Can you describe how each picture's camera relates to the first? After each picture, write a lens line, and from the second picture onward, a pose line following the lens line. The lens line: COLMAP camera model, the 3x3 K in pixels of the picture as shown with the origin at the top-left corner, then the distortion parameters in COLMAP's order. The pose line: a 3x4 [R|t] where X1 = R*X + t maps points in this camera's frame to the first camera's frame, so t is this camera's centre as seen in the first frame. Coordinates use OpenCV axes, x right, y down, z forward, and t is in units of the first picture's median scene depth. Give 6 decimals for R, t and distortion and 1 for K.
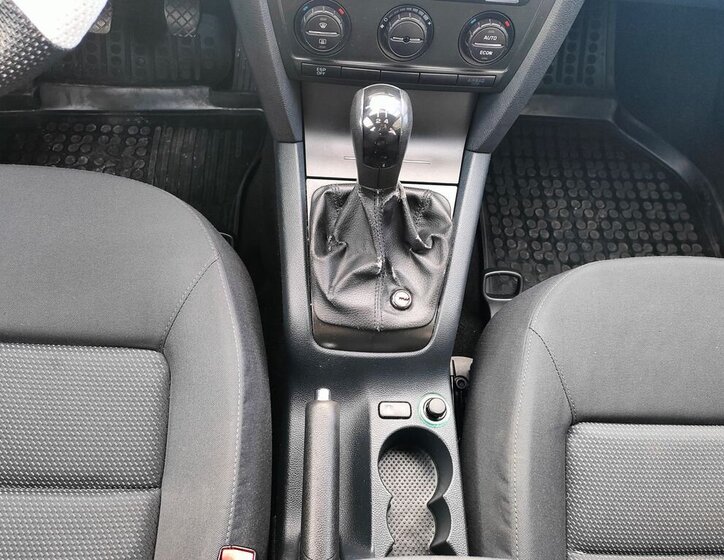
lens RADIAL K [[528.0, 0, 362.0], [0, 528.0, 280.0], [0, 0, 1]] dist [0.001615, -0.003536]
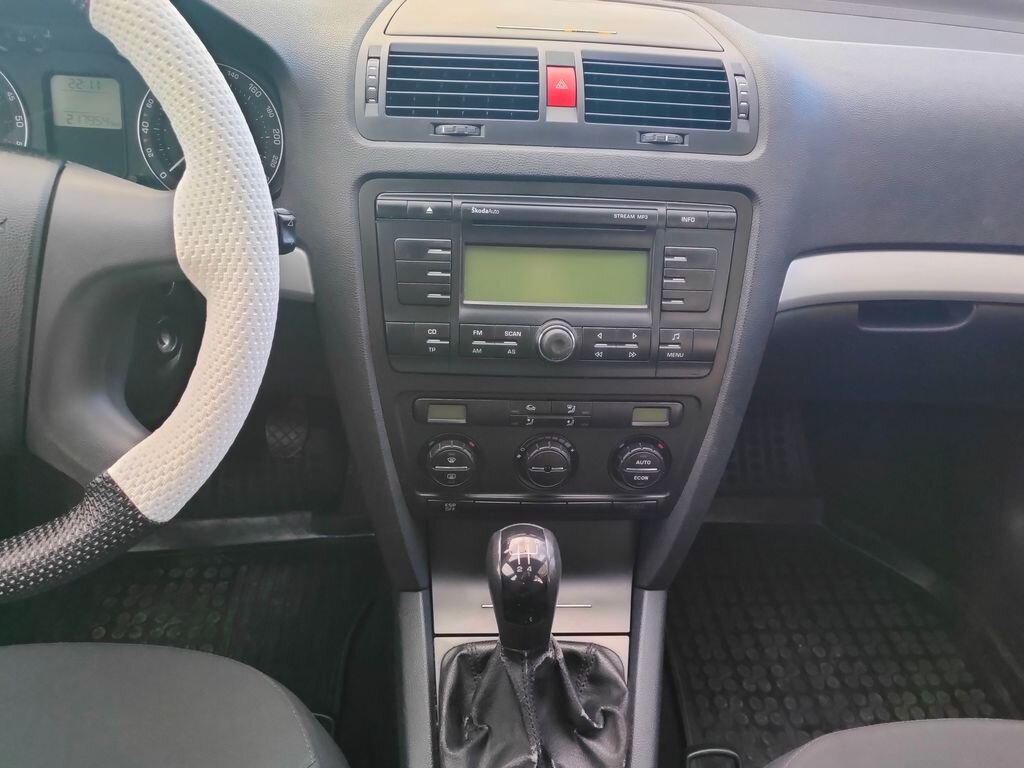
lens RADIAL K [[750.8, 0, 514.1], [0, 750.8, 390.0], [0, 0, 1]] dist [0.017781, -0.006328]
pose [[0.998471, -0.054227, 0.010726, 0.020588], [0.053627, 0.903200, -0.425857, -0.044177], [0.013406, 0.425782, 0.904727, -0.158855]]
